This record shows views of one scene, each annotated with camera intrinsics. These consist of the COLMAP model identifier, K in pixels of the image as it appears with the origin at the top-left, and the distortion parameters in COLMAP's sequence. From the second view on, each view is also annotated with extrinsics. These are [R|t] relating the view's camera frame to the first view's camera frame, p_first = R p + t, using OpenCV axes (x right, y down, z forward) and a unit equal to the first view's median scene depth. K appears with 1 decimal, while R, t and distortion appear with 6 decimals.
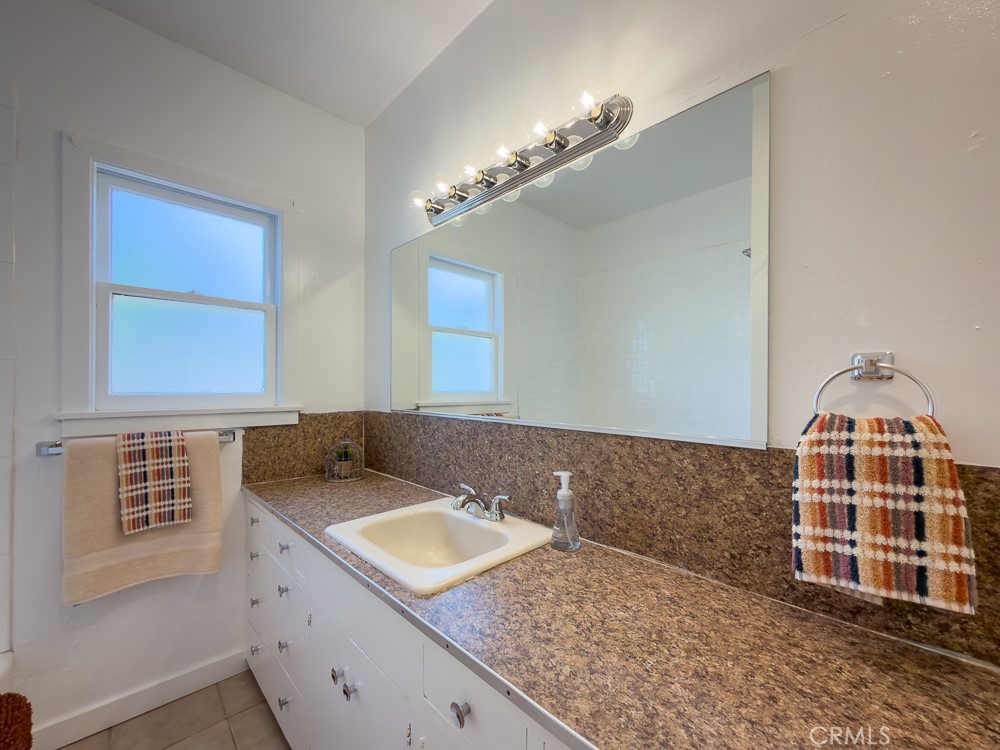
lens RADIAL K [[403.7, 0, 501.3], [0, 403.7, 386.3], [0, 0, 1]] dist [0.000087, -0.000100]
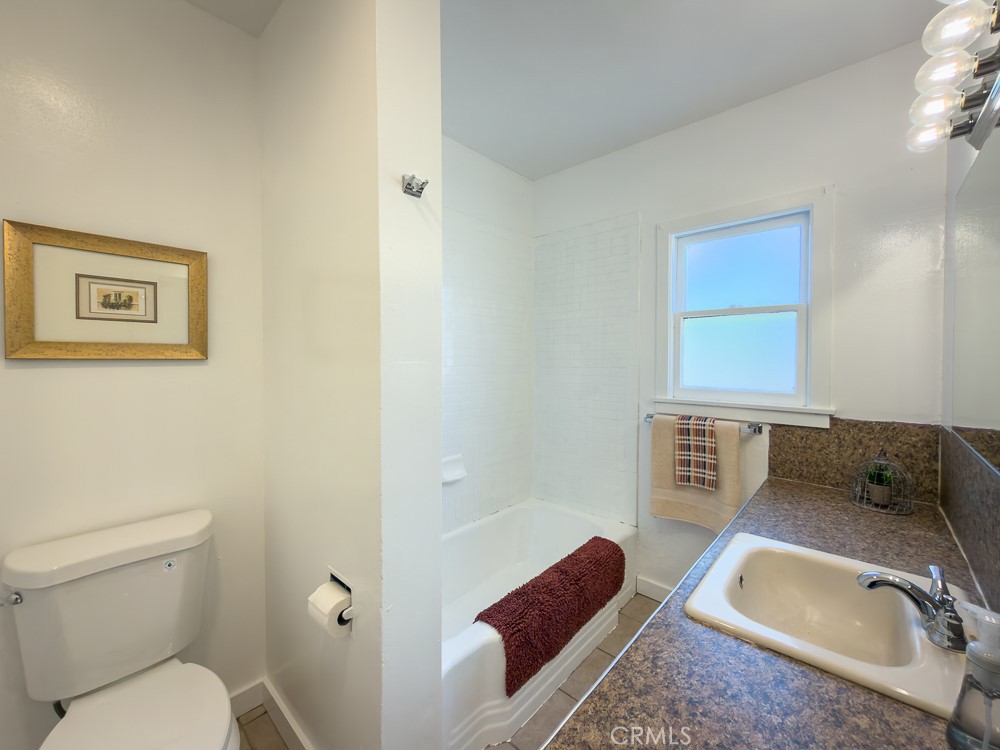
lens RADIAL K [[415.6, 0, 506.6], [0, 415.6, 364.1], [0, 0, 1]] dist [-0.000682, -0.000176]
pose [[0.054302, 0.017715, -0.998367, 0.494725], [0.001430, 0.999840, 0.017819, -0.088818], [0.998524, -0.002395, 0.054268, 0.272483]]
